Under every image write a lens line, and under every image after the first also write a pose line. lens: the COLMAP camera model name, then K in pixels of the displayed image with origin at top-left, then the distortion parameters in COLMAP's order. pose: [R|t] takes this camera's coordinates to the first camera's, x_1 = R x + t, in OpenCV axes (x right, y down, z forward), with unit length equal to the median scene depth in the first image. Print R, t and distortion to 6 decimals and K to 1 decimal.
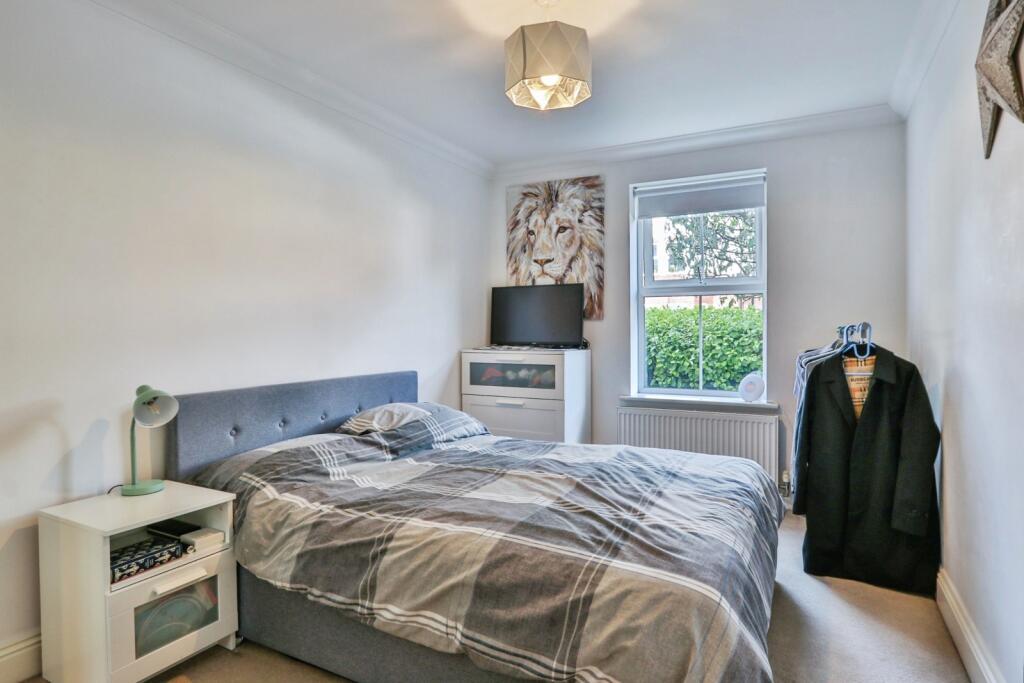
lens RADIAL K [[551.1, 0, 516.6], [0, 551.1, 321.4], [0, 0, 1]] dist [-0.017672, 0.000058]
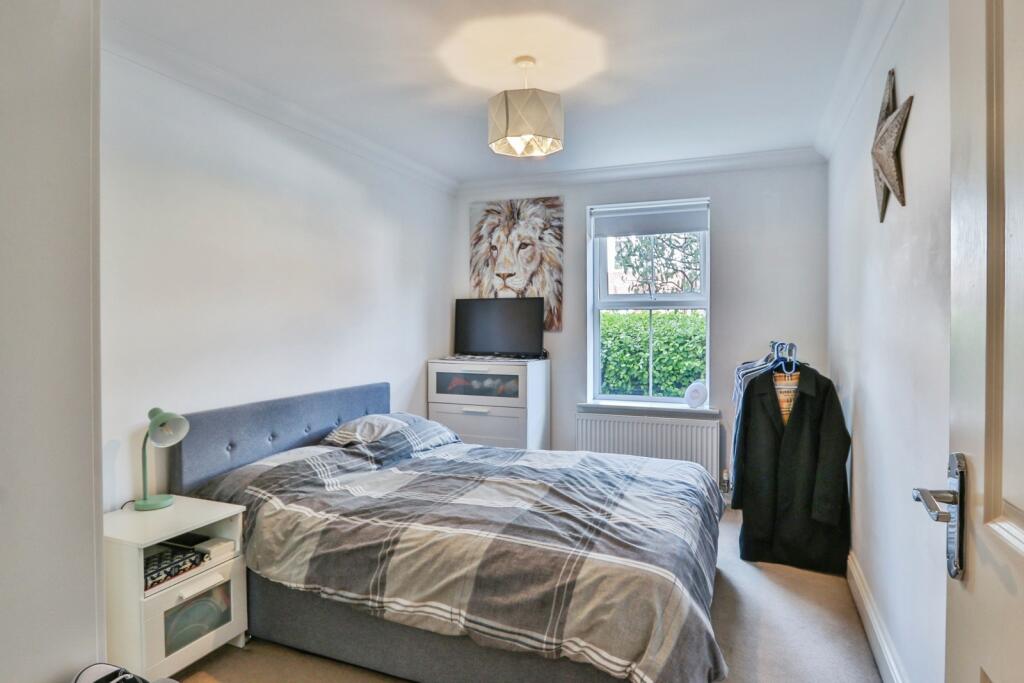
lens RADIAL K [[551.1, 0, 516.6], [0, 551.1, 321.4], [0, 0, 1]] dist [-0.017672, 0.000058]
pose [[0.995848, 0.002020, 0.091006, -0.063014], [-0.002186, 0.999996, 0.001724, -0.053905], [-0.091002, -0.001915, 0.995849, -0.132487]]
